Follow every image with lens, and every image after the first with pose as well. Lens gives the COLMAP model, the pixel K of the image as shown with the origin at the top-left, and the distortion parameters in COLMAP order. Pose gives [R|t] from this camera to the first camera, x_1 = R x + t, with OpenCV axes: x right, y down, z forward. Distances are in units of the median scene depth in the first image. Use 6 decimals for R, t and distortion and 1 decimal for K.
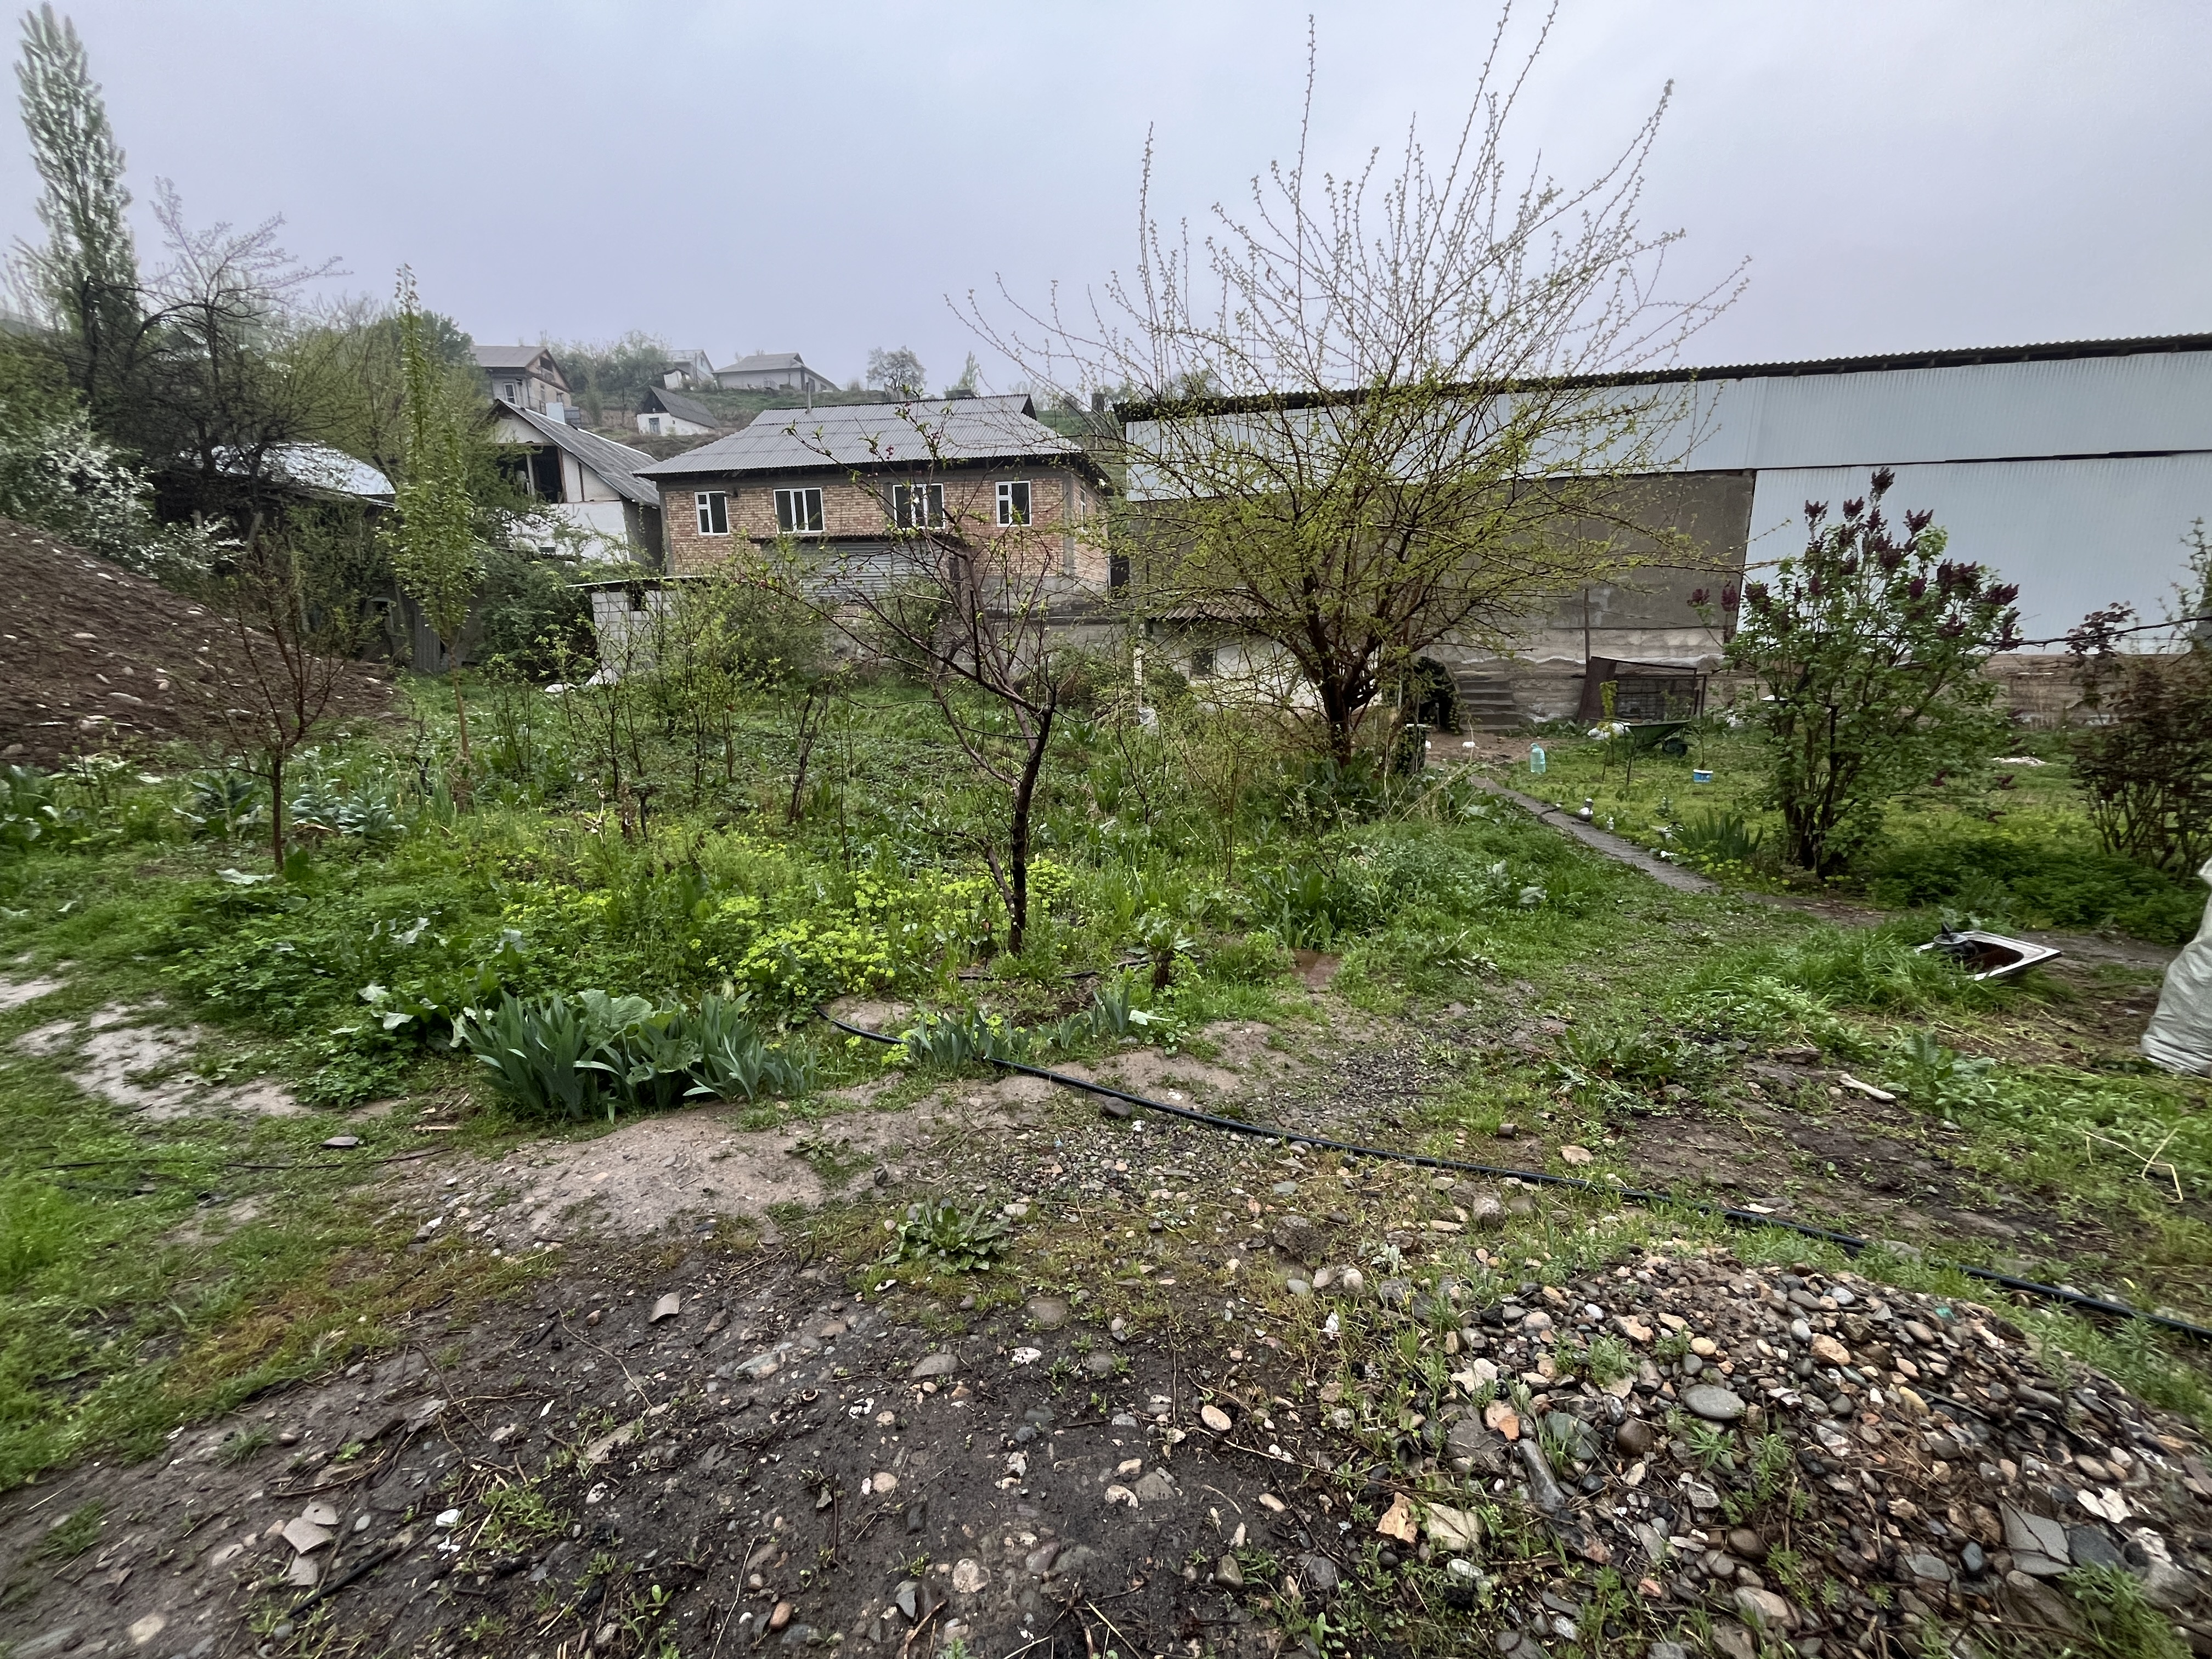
lens RADIAL K [[889.8, 0, 1100.3], [0, 889.8, 830.9], [0, 0, 1]] dist [-0.000860, -0.000333]
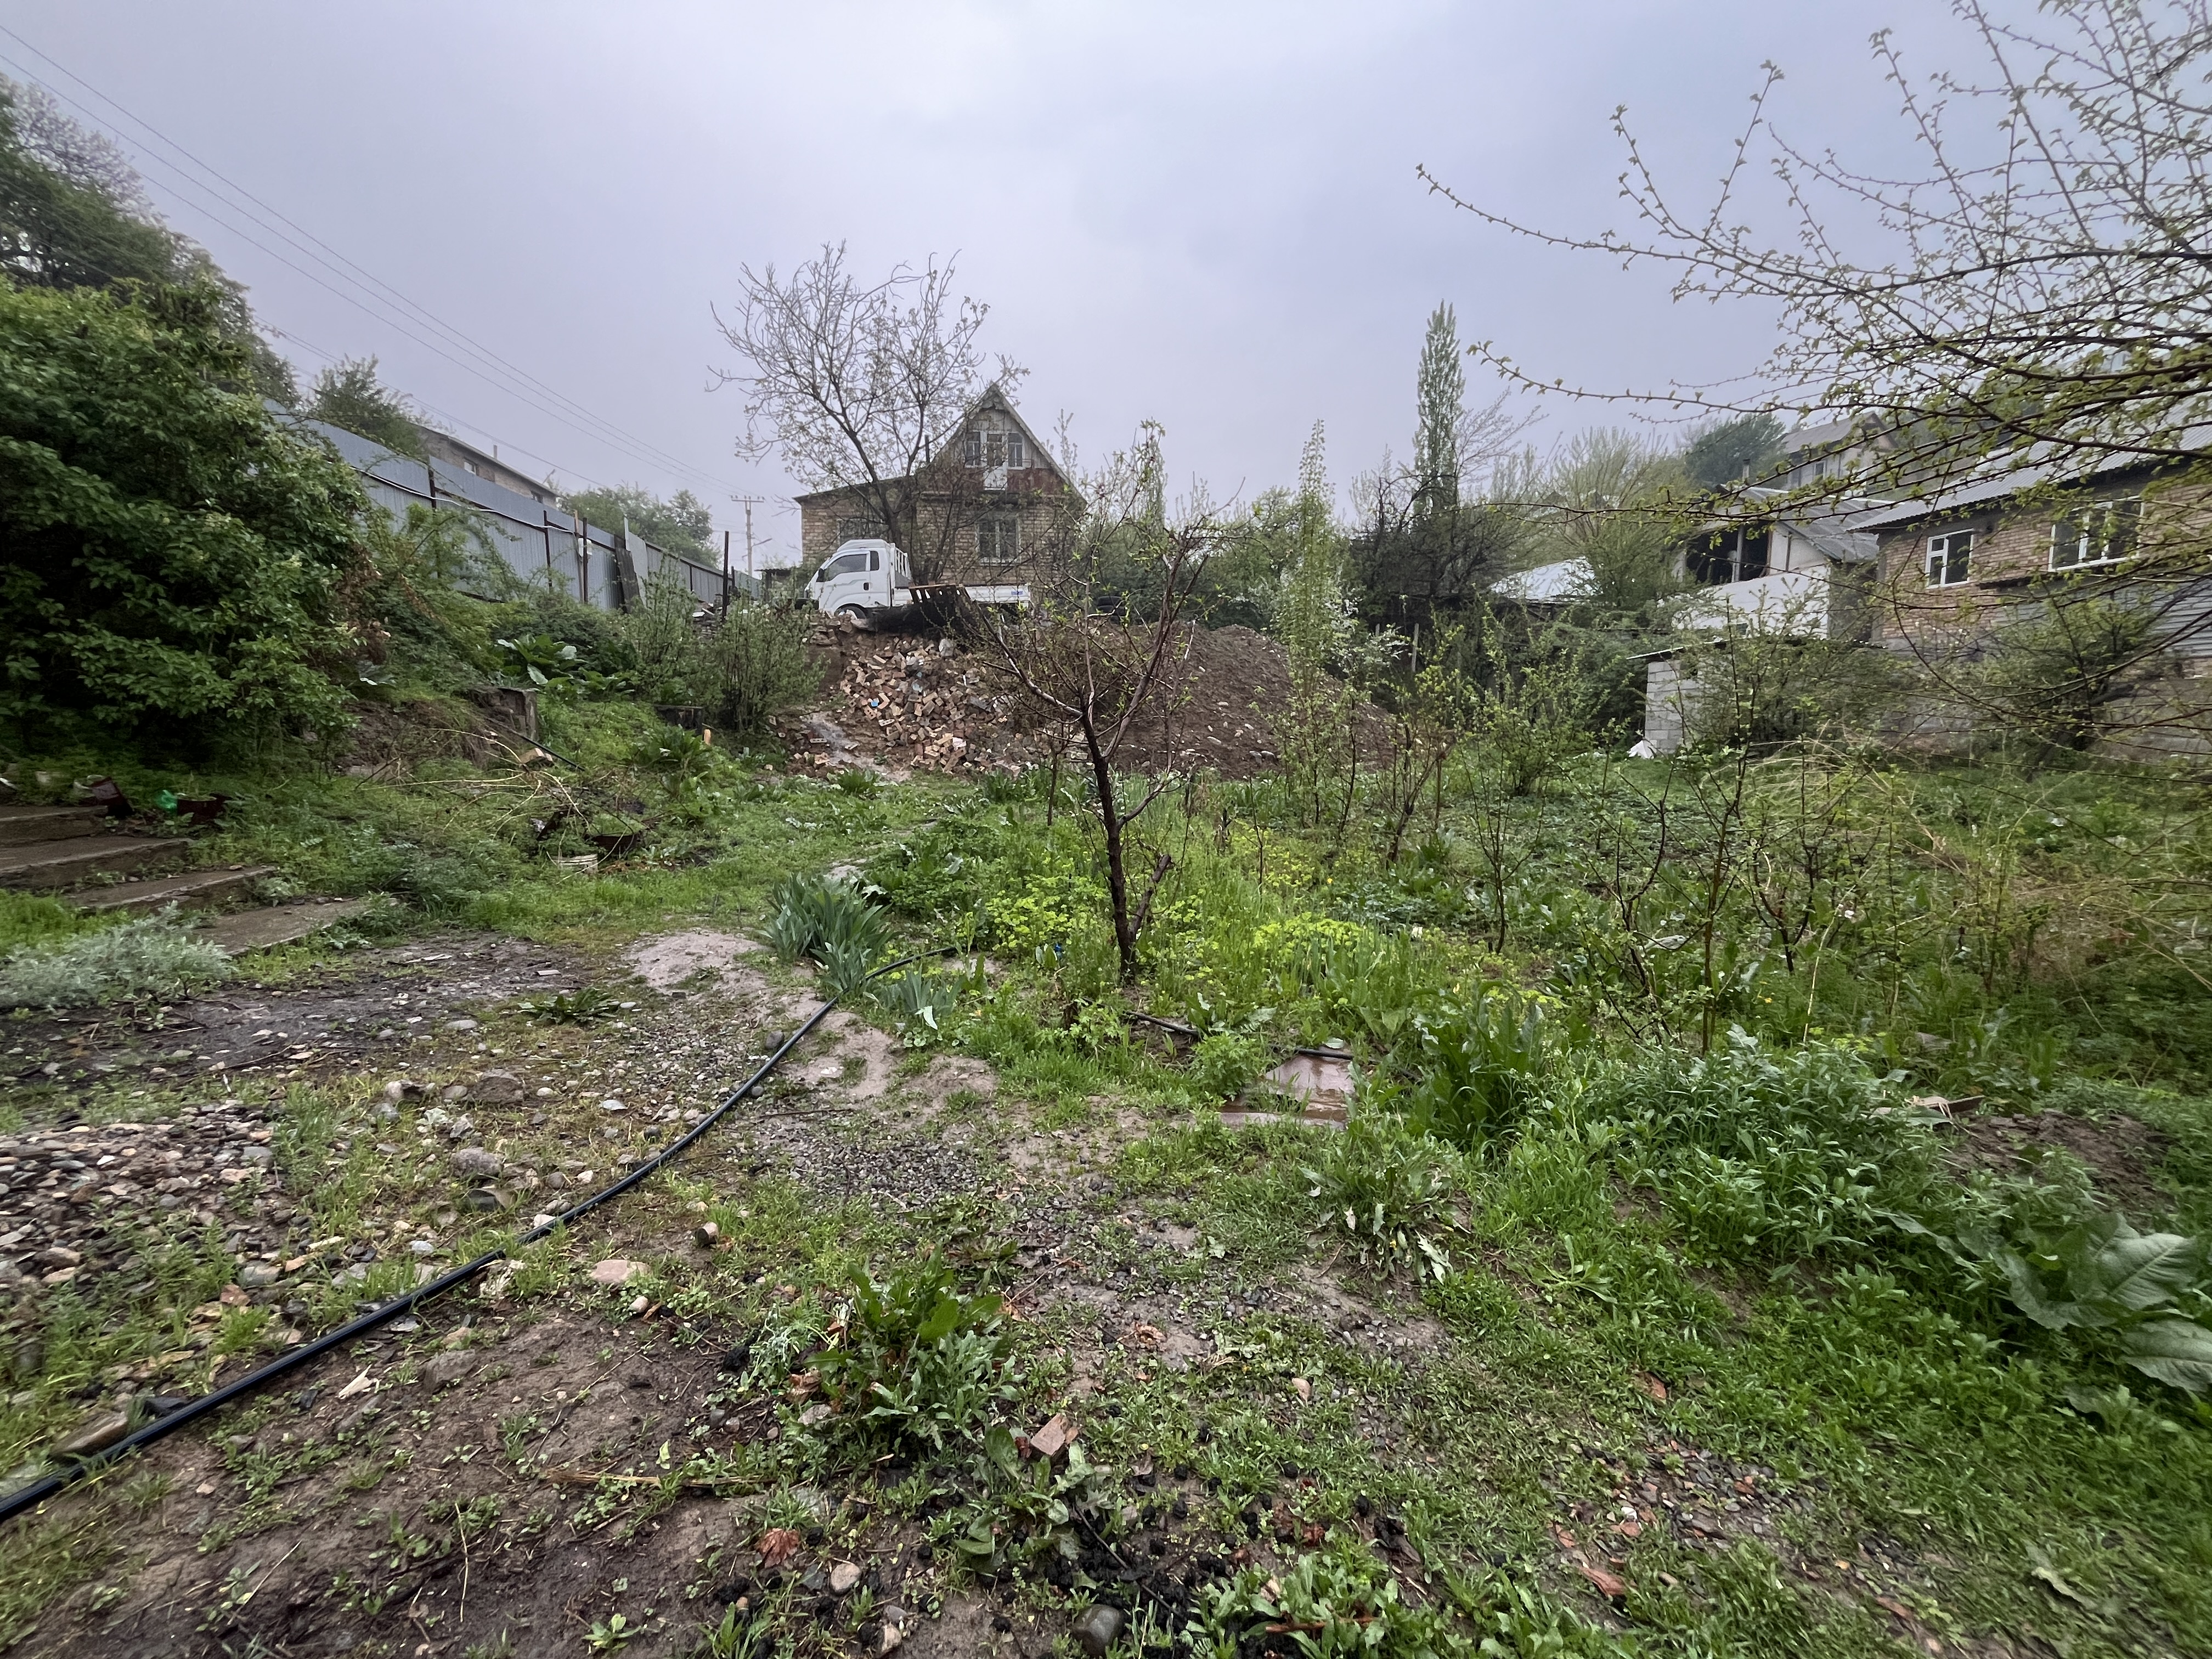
lens RADIAL K [[889.8, 0, 1100.3], [0, 889.8, 830.9], [0, 0, 1]] dist [-0.000860, -0.000333]
pose [[0.318904, 0.111912, -0.941157, 0.124944], [-0.201656, 0.978280, 0.047997, -0.008507], [0.926086, 0.174484, 0.334545, 0.103012]]
